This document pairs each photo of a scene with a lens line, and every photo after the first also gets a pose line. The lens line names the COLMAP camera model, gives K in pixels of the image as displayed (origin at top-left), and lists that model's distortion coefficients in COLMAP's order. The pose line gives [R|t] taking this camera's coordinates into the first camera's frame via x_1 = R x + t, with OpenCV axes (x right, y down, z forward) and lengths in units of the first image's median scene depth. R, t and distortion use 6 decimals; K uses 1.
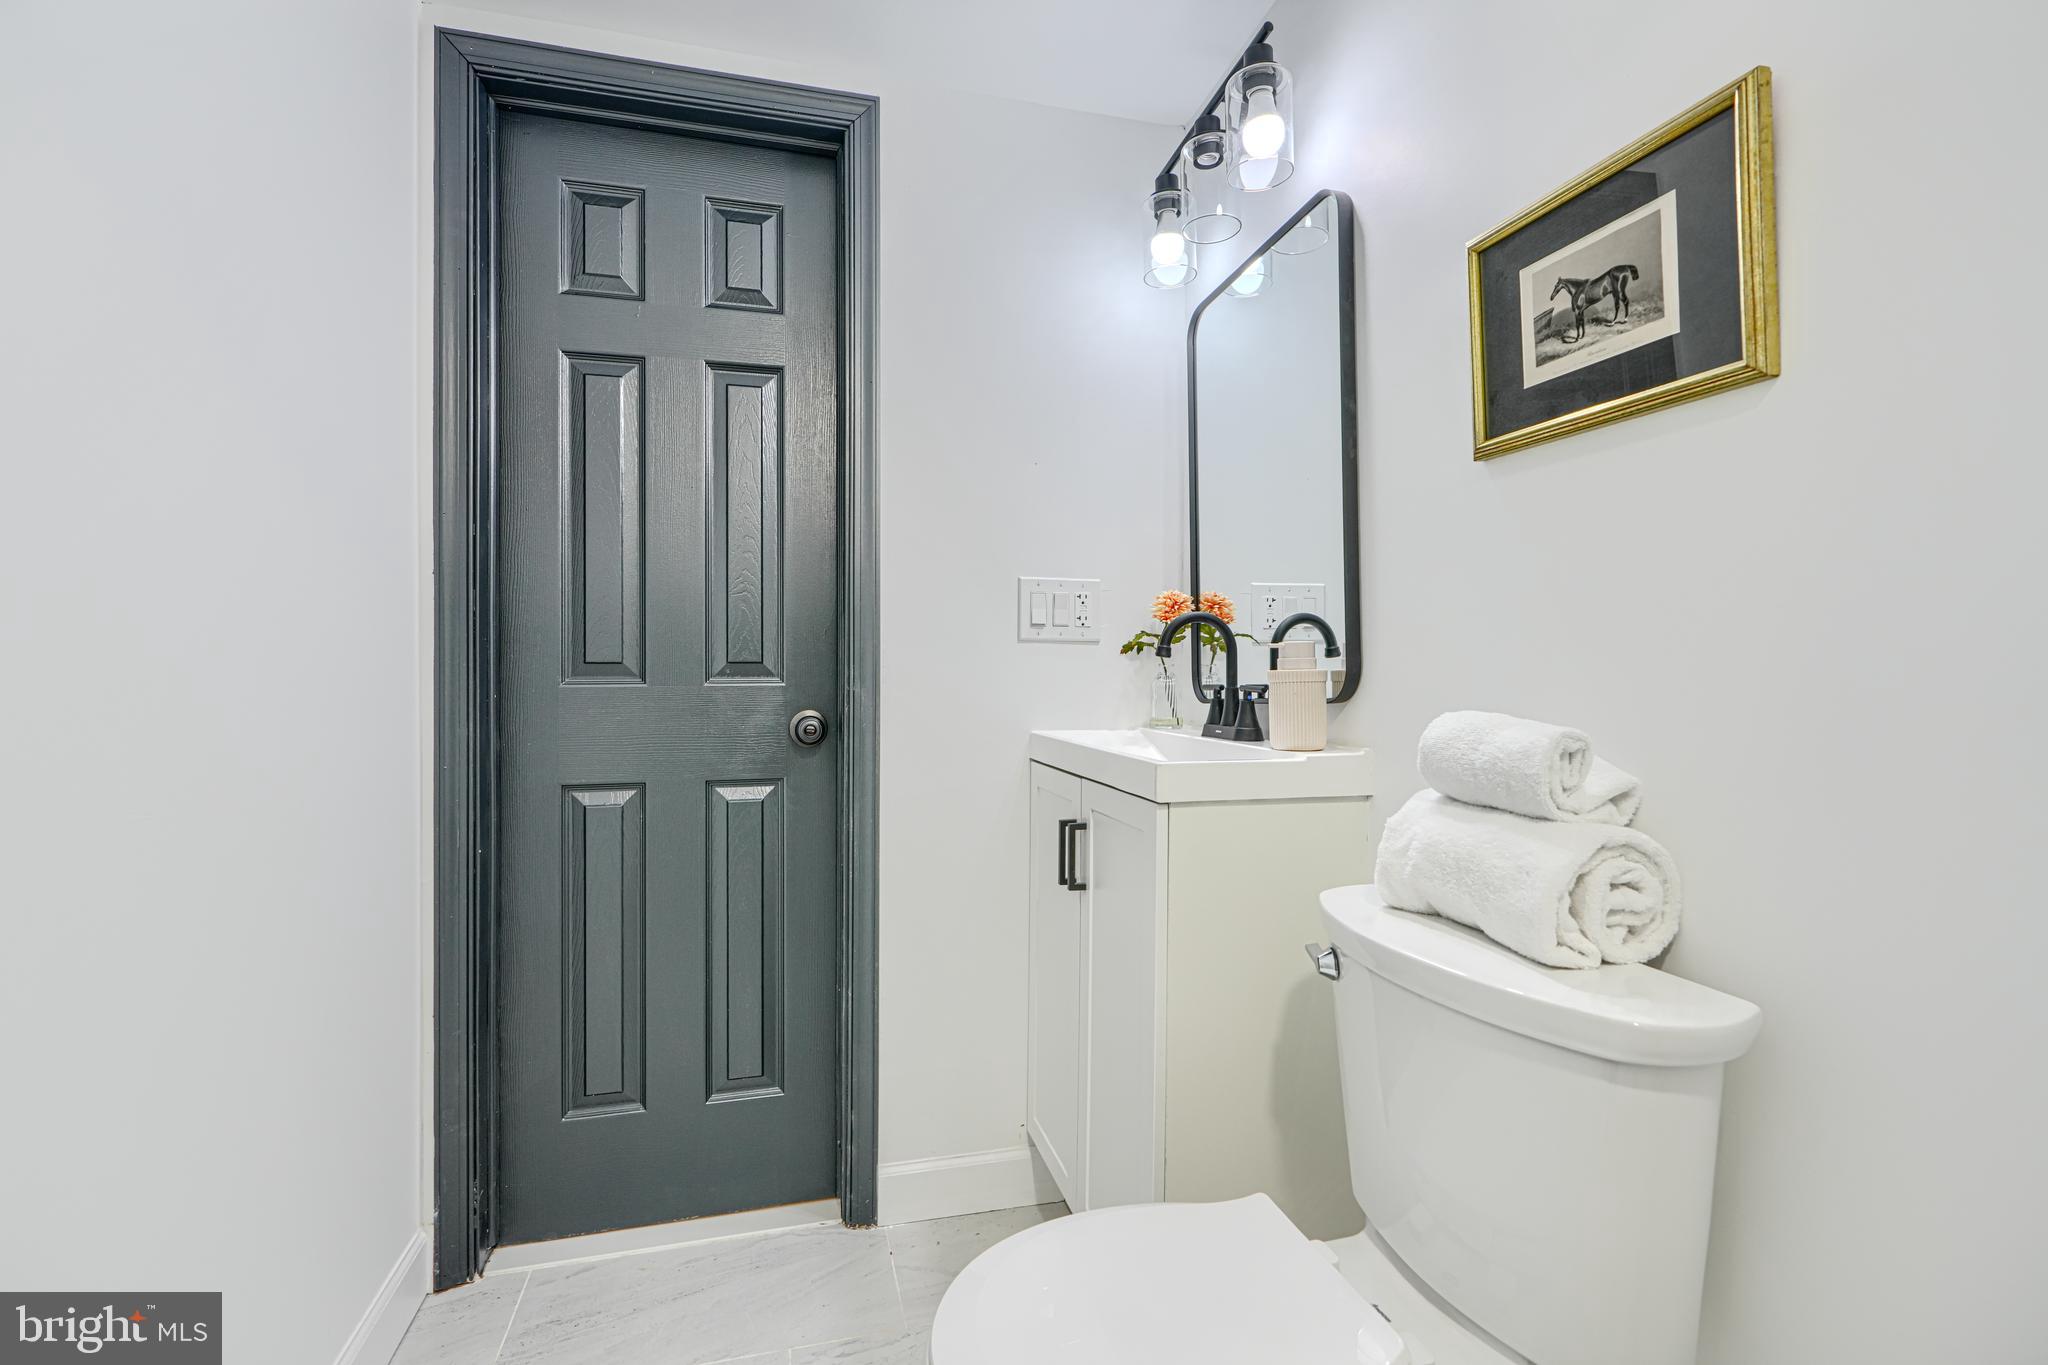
lens RADIAL K [[929.1, 0, 1022.1], [0, 929.1, 673.9], [0, 0, 1]] dist [-0.002573, 0.001594]
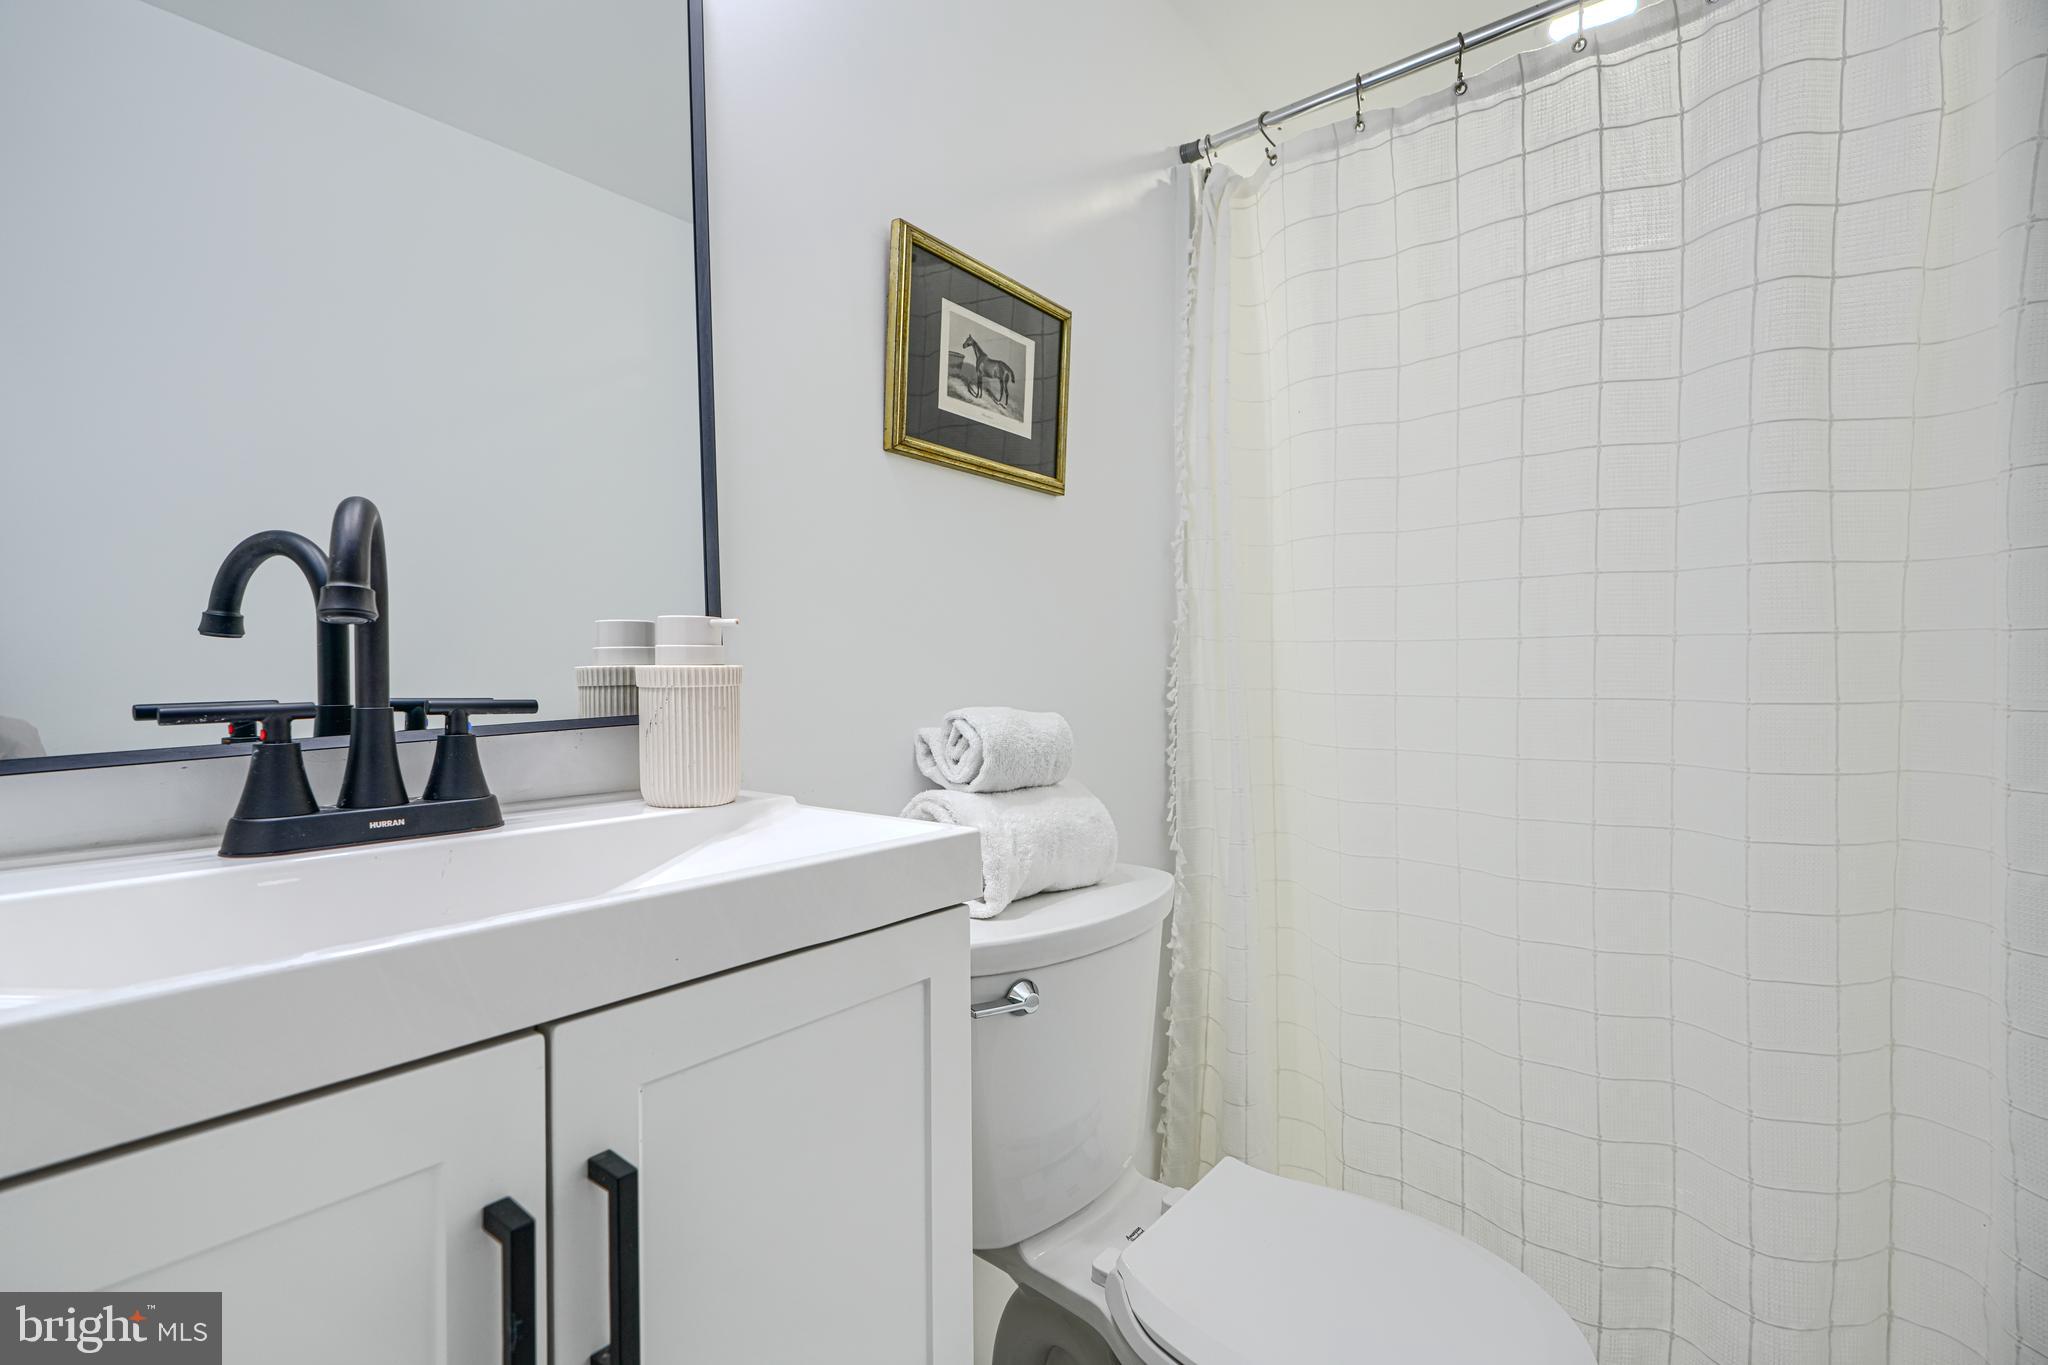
lens RADIAL K [[929.1, 0, 1023.5], [0, 929.1, 681.6], [0, 0, 1]] dist [-0.002573, 0.001594]
pose [[-0.589473, -0.009299, 0.807735, -0.401347], [-0.004103, 0.999955, 0.008517, -0.000197], [-0.807778, 0.001706, -0.589485, 1.605775]]
